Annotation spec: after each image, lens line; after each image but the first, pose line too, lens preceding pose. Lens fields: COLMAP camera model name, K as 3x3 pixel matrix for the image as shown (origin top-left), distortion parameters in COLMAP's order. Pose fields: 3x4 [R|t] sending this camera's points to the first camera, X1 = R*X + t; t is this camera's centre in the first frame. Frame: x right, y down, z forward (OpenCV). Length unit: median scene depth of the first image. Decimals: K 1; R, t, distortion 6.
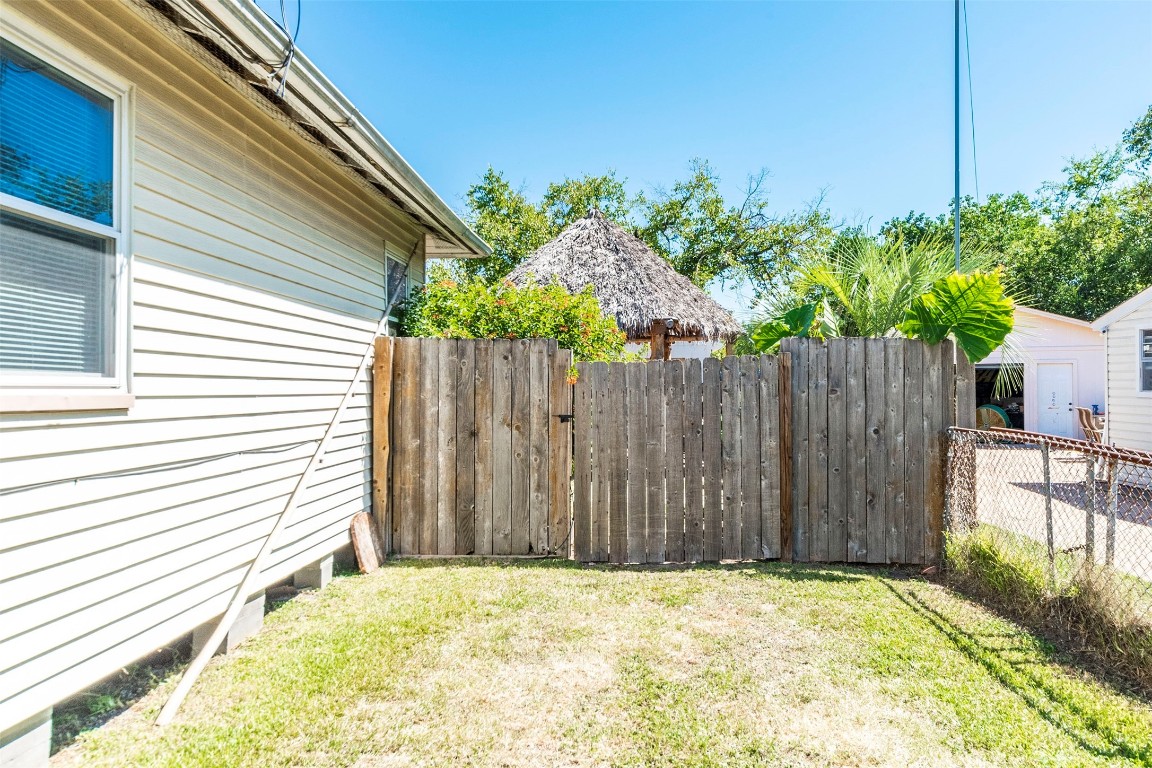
lens RADIAL K [[774.8, 0, 576.0], [0, 774.8, 384.0], [0, 0, 1]] dist [0.002975, 0.000698]
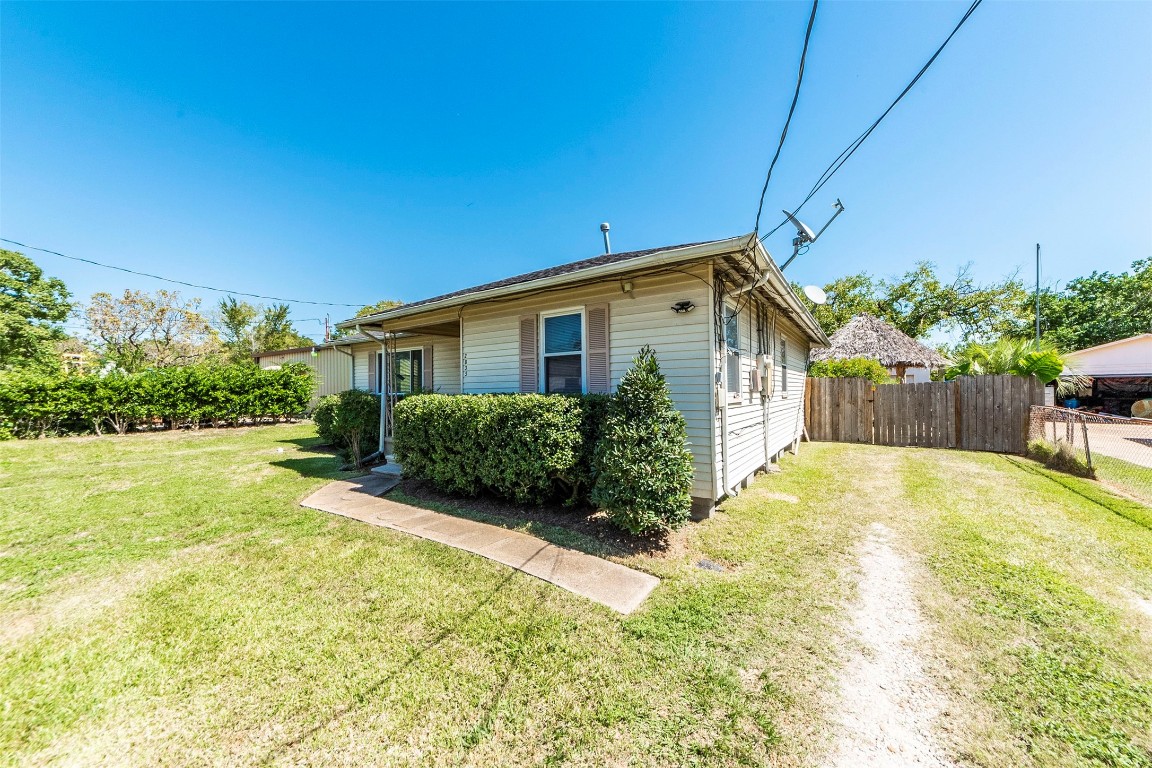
lens RADIAL K [[414.9, 0, 585.5], [0, 414.9, 382.2], [0, 0, 1]] dist [-0.002564, 0.003432]
pose [[0.863531, -0.011890, -0.504156, -0.167078], [0.009919, 0.999929, -0.006593, -0.036599], [0.504198, 0.000693, 0.863588, -1.127219]]
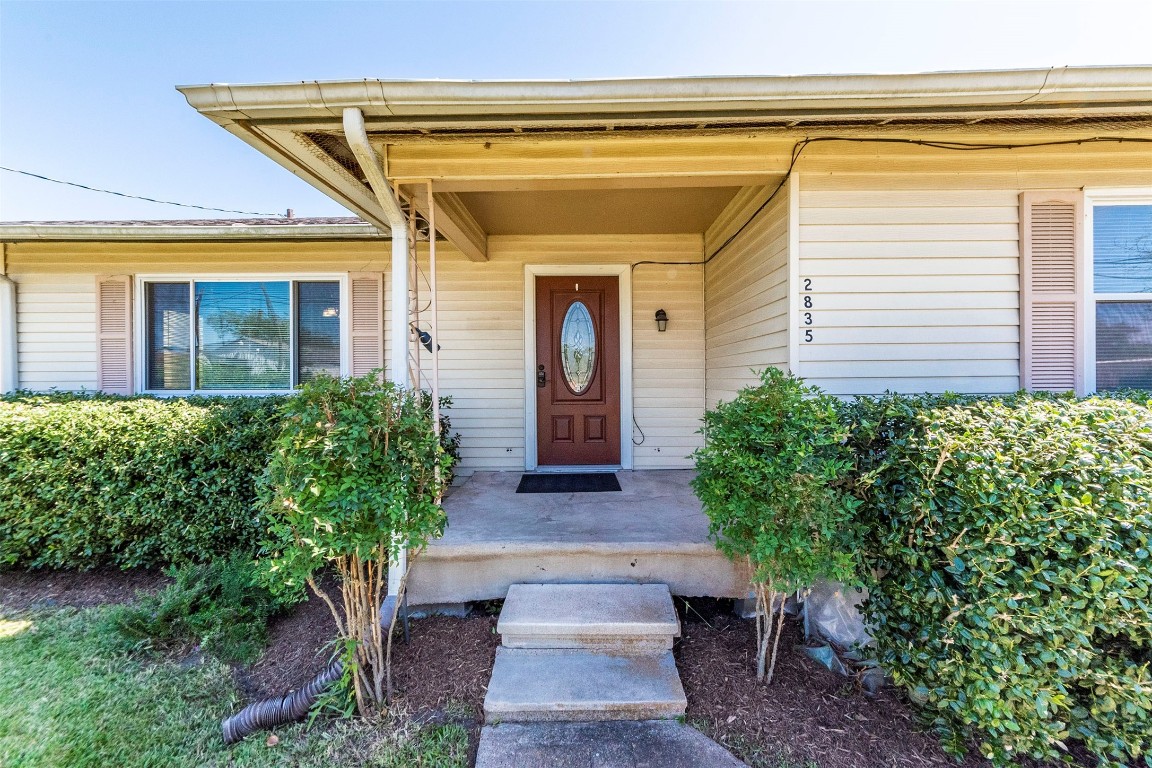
lens RADIAL K [[414.9, 0, 585.5], [0, 414.9, 382.2], [0, 0, 1]] dist [-0.002564, 0.003432]
pose [[0.997961, -0.002596, 0.063781, -1.237700], [0.001742, 0.999908, 0.013450, -0.031689], [-0.063810, -0.013312, 0.997873, -0.710227]]
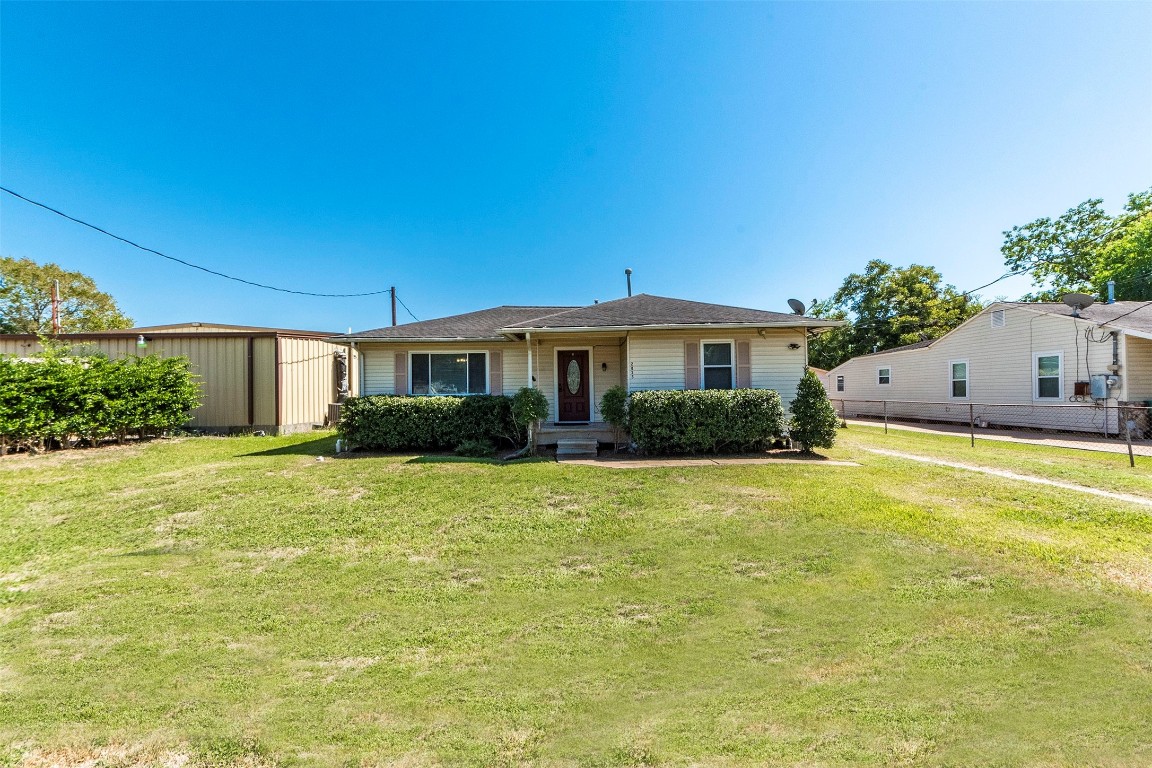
lens RADIAL K [[421.3, 0, 582.8], [0, 421.3, 389.5], [0, 0, 1]] dist [-0.001335, -0.000009]
pose [[0.997355, -0.008758, 0.072161, -1.301379], [0.008951, 0.999957, -0.002347, -0.020267], [-0.072138, 0.002986, 0.997390, -1.893132]]
